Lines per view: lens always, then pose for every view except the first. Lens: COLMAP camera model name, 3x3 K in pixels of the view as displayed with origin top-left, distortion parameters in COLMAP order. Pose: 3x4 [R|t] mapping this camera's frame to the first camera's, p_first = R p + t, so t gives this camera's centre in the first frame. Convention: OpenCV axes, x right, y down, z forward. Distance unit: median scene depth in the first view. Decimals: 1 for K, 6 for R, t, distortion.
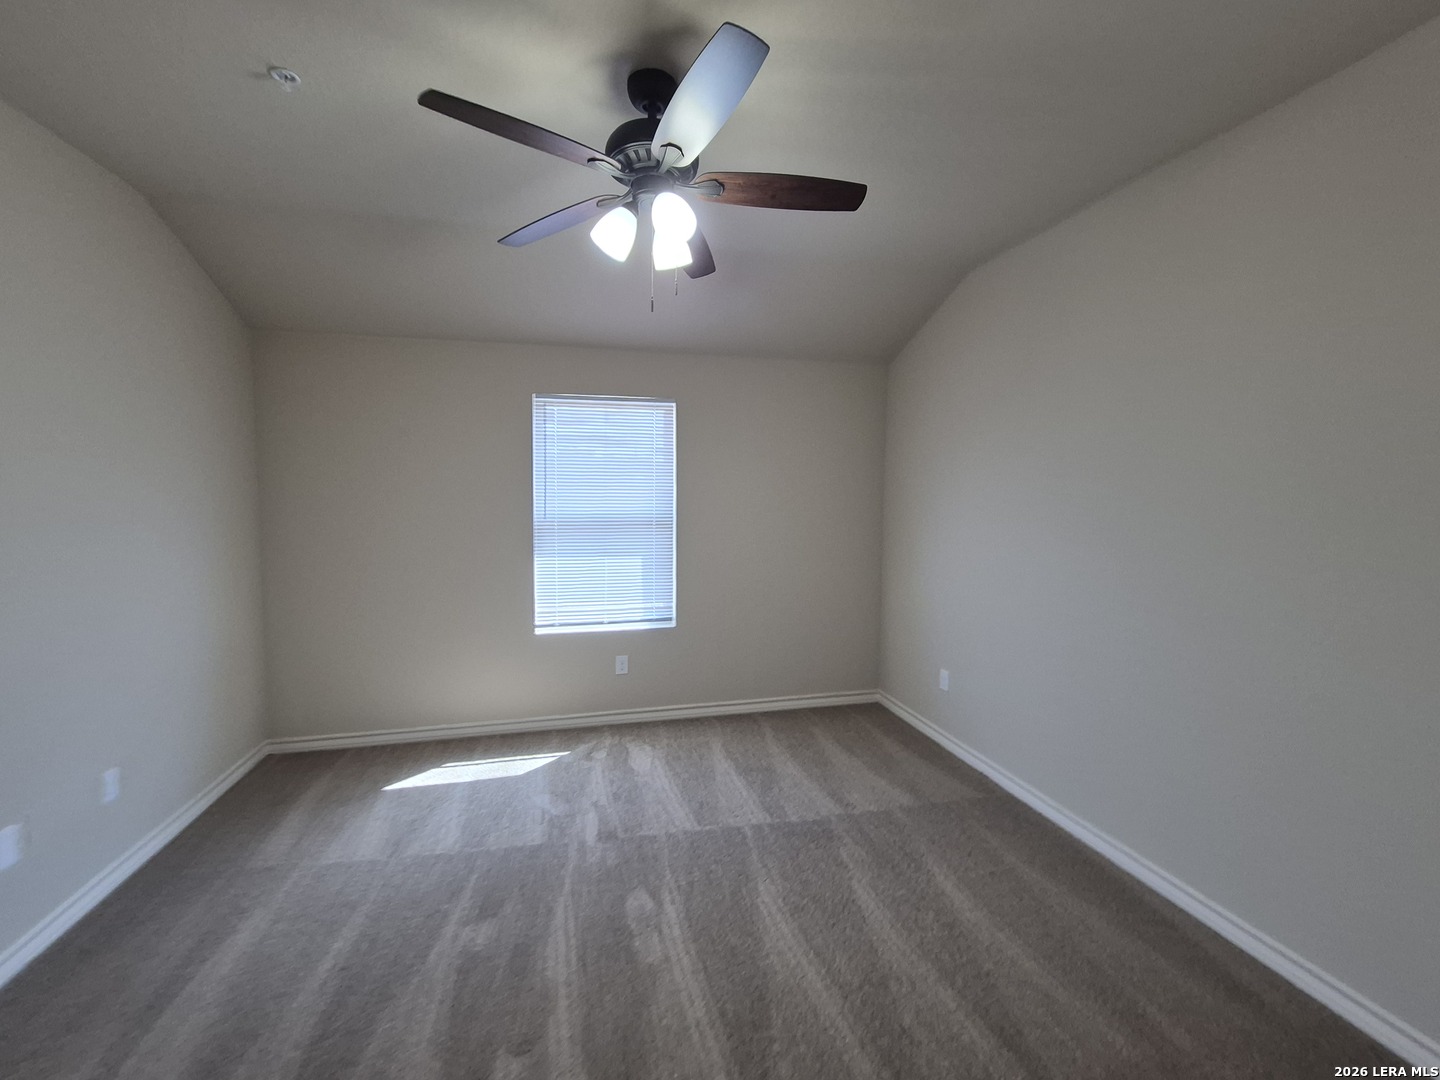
lens RADIAL K [[567.2, 0, 717.1], [0, 567.2, 523.3], [0, 0, 1]] dist [0.003576, 0.000207]
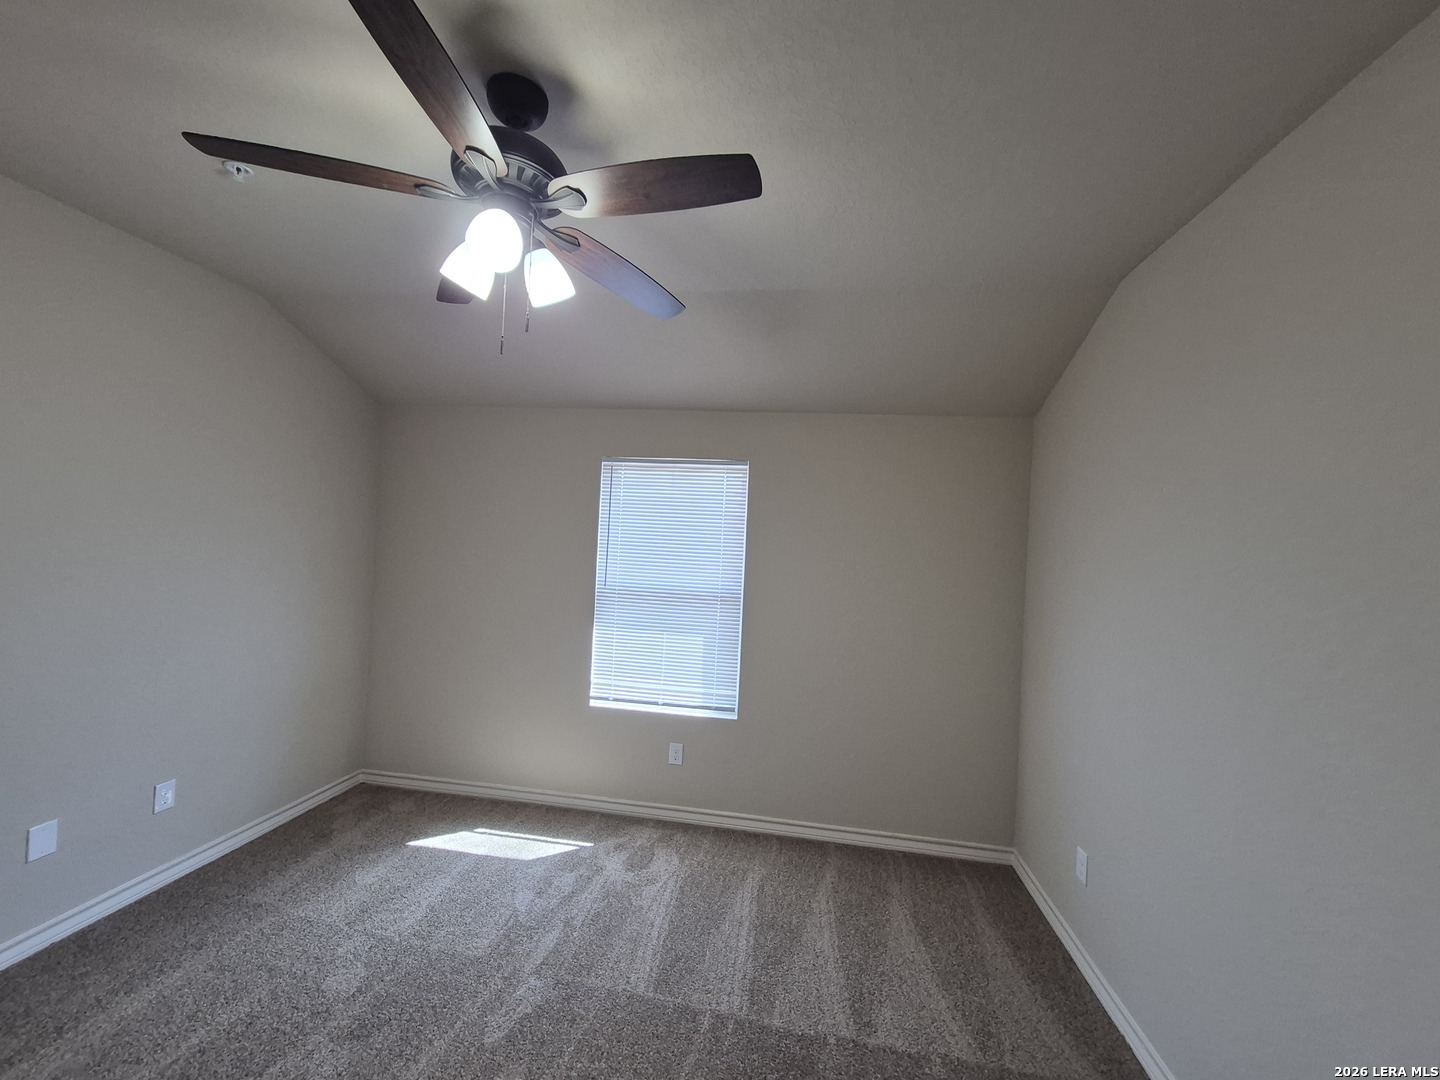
lens RADIAL K [[567.2, 0, 724.0], [0, 567.2, 539.3], [0, 0, 1]] dist [0.003576, 0.000207]
pose [[0.929784, 0.040611, -0.365859, 0.285646], [-0.071703, 0.994839, -0.071795, -0.038702], [0.361055, 0.092987, 0.927897, 0.213995]]
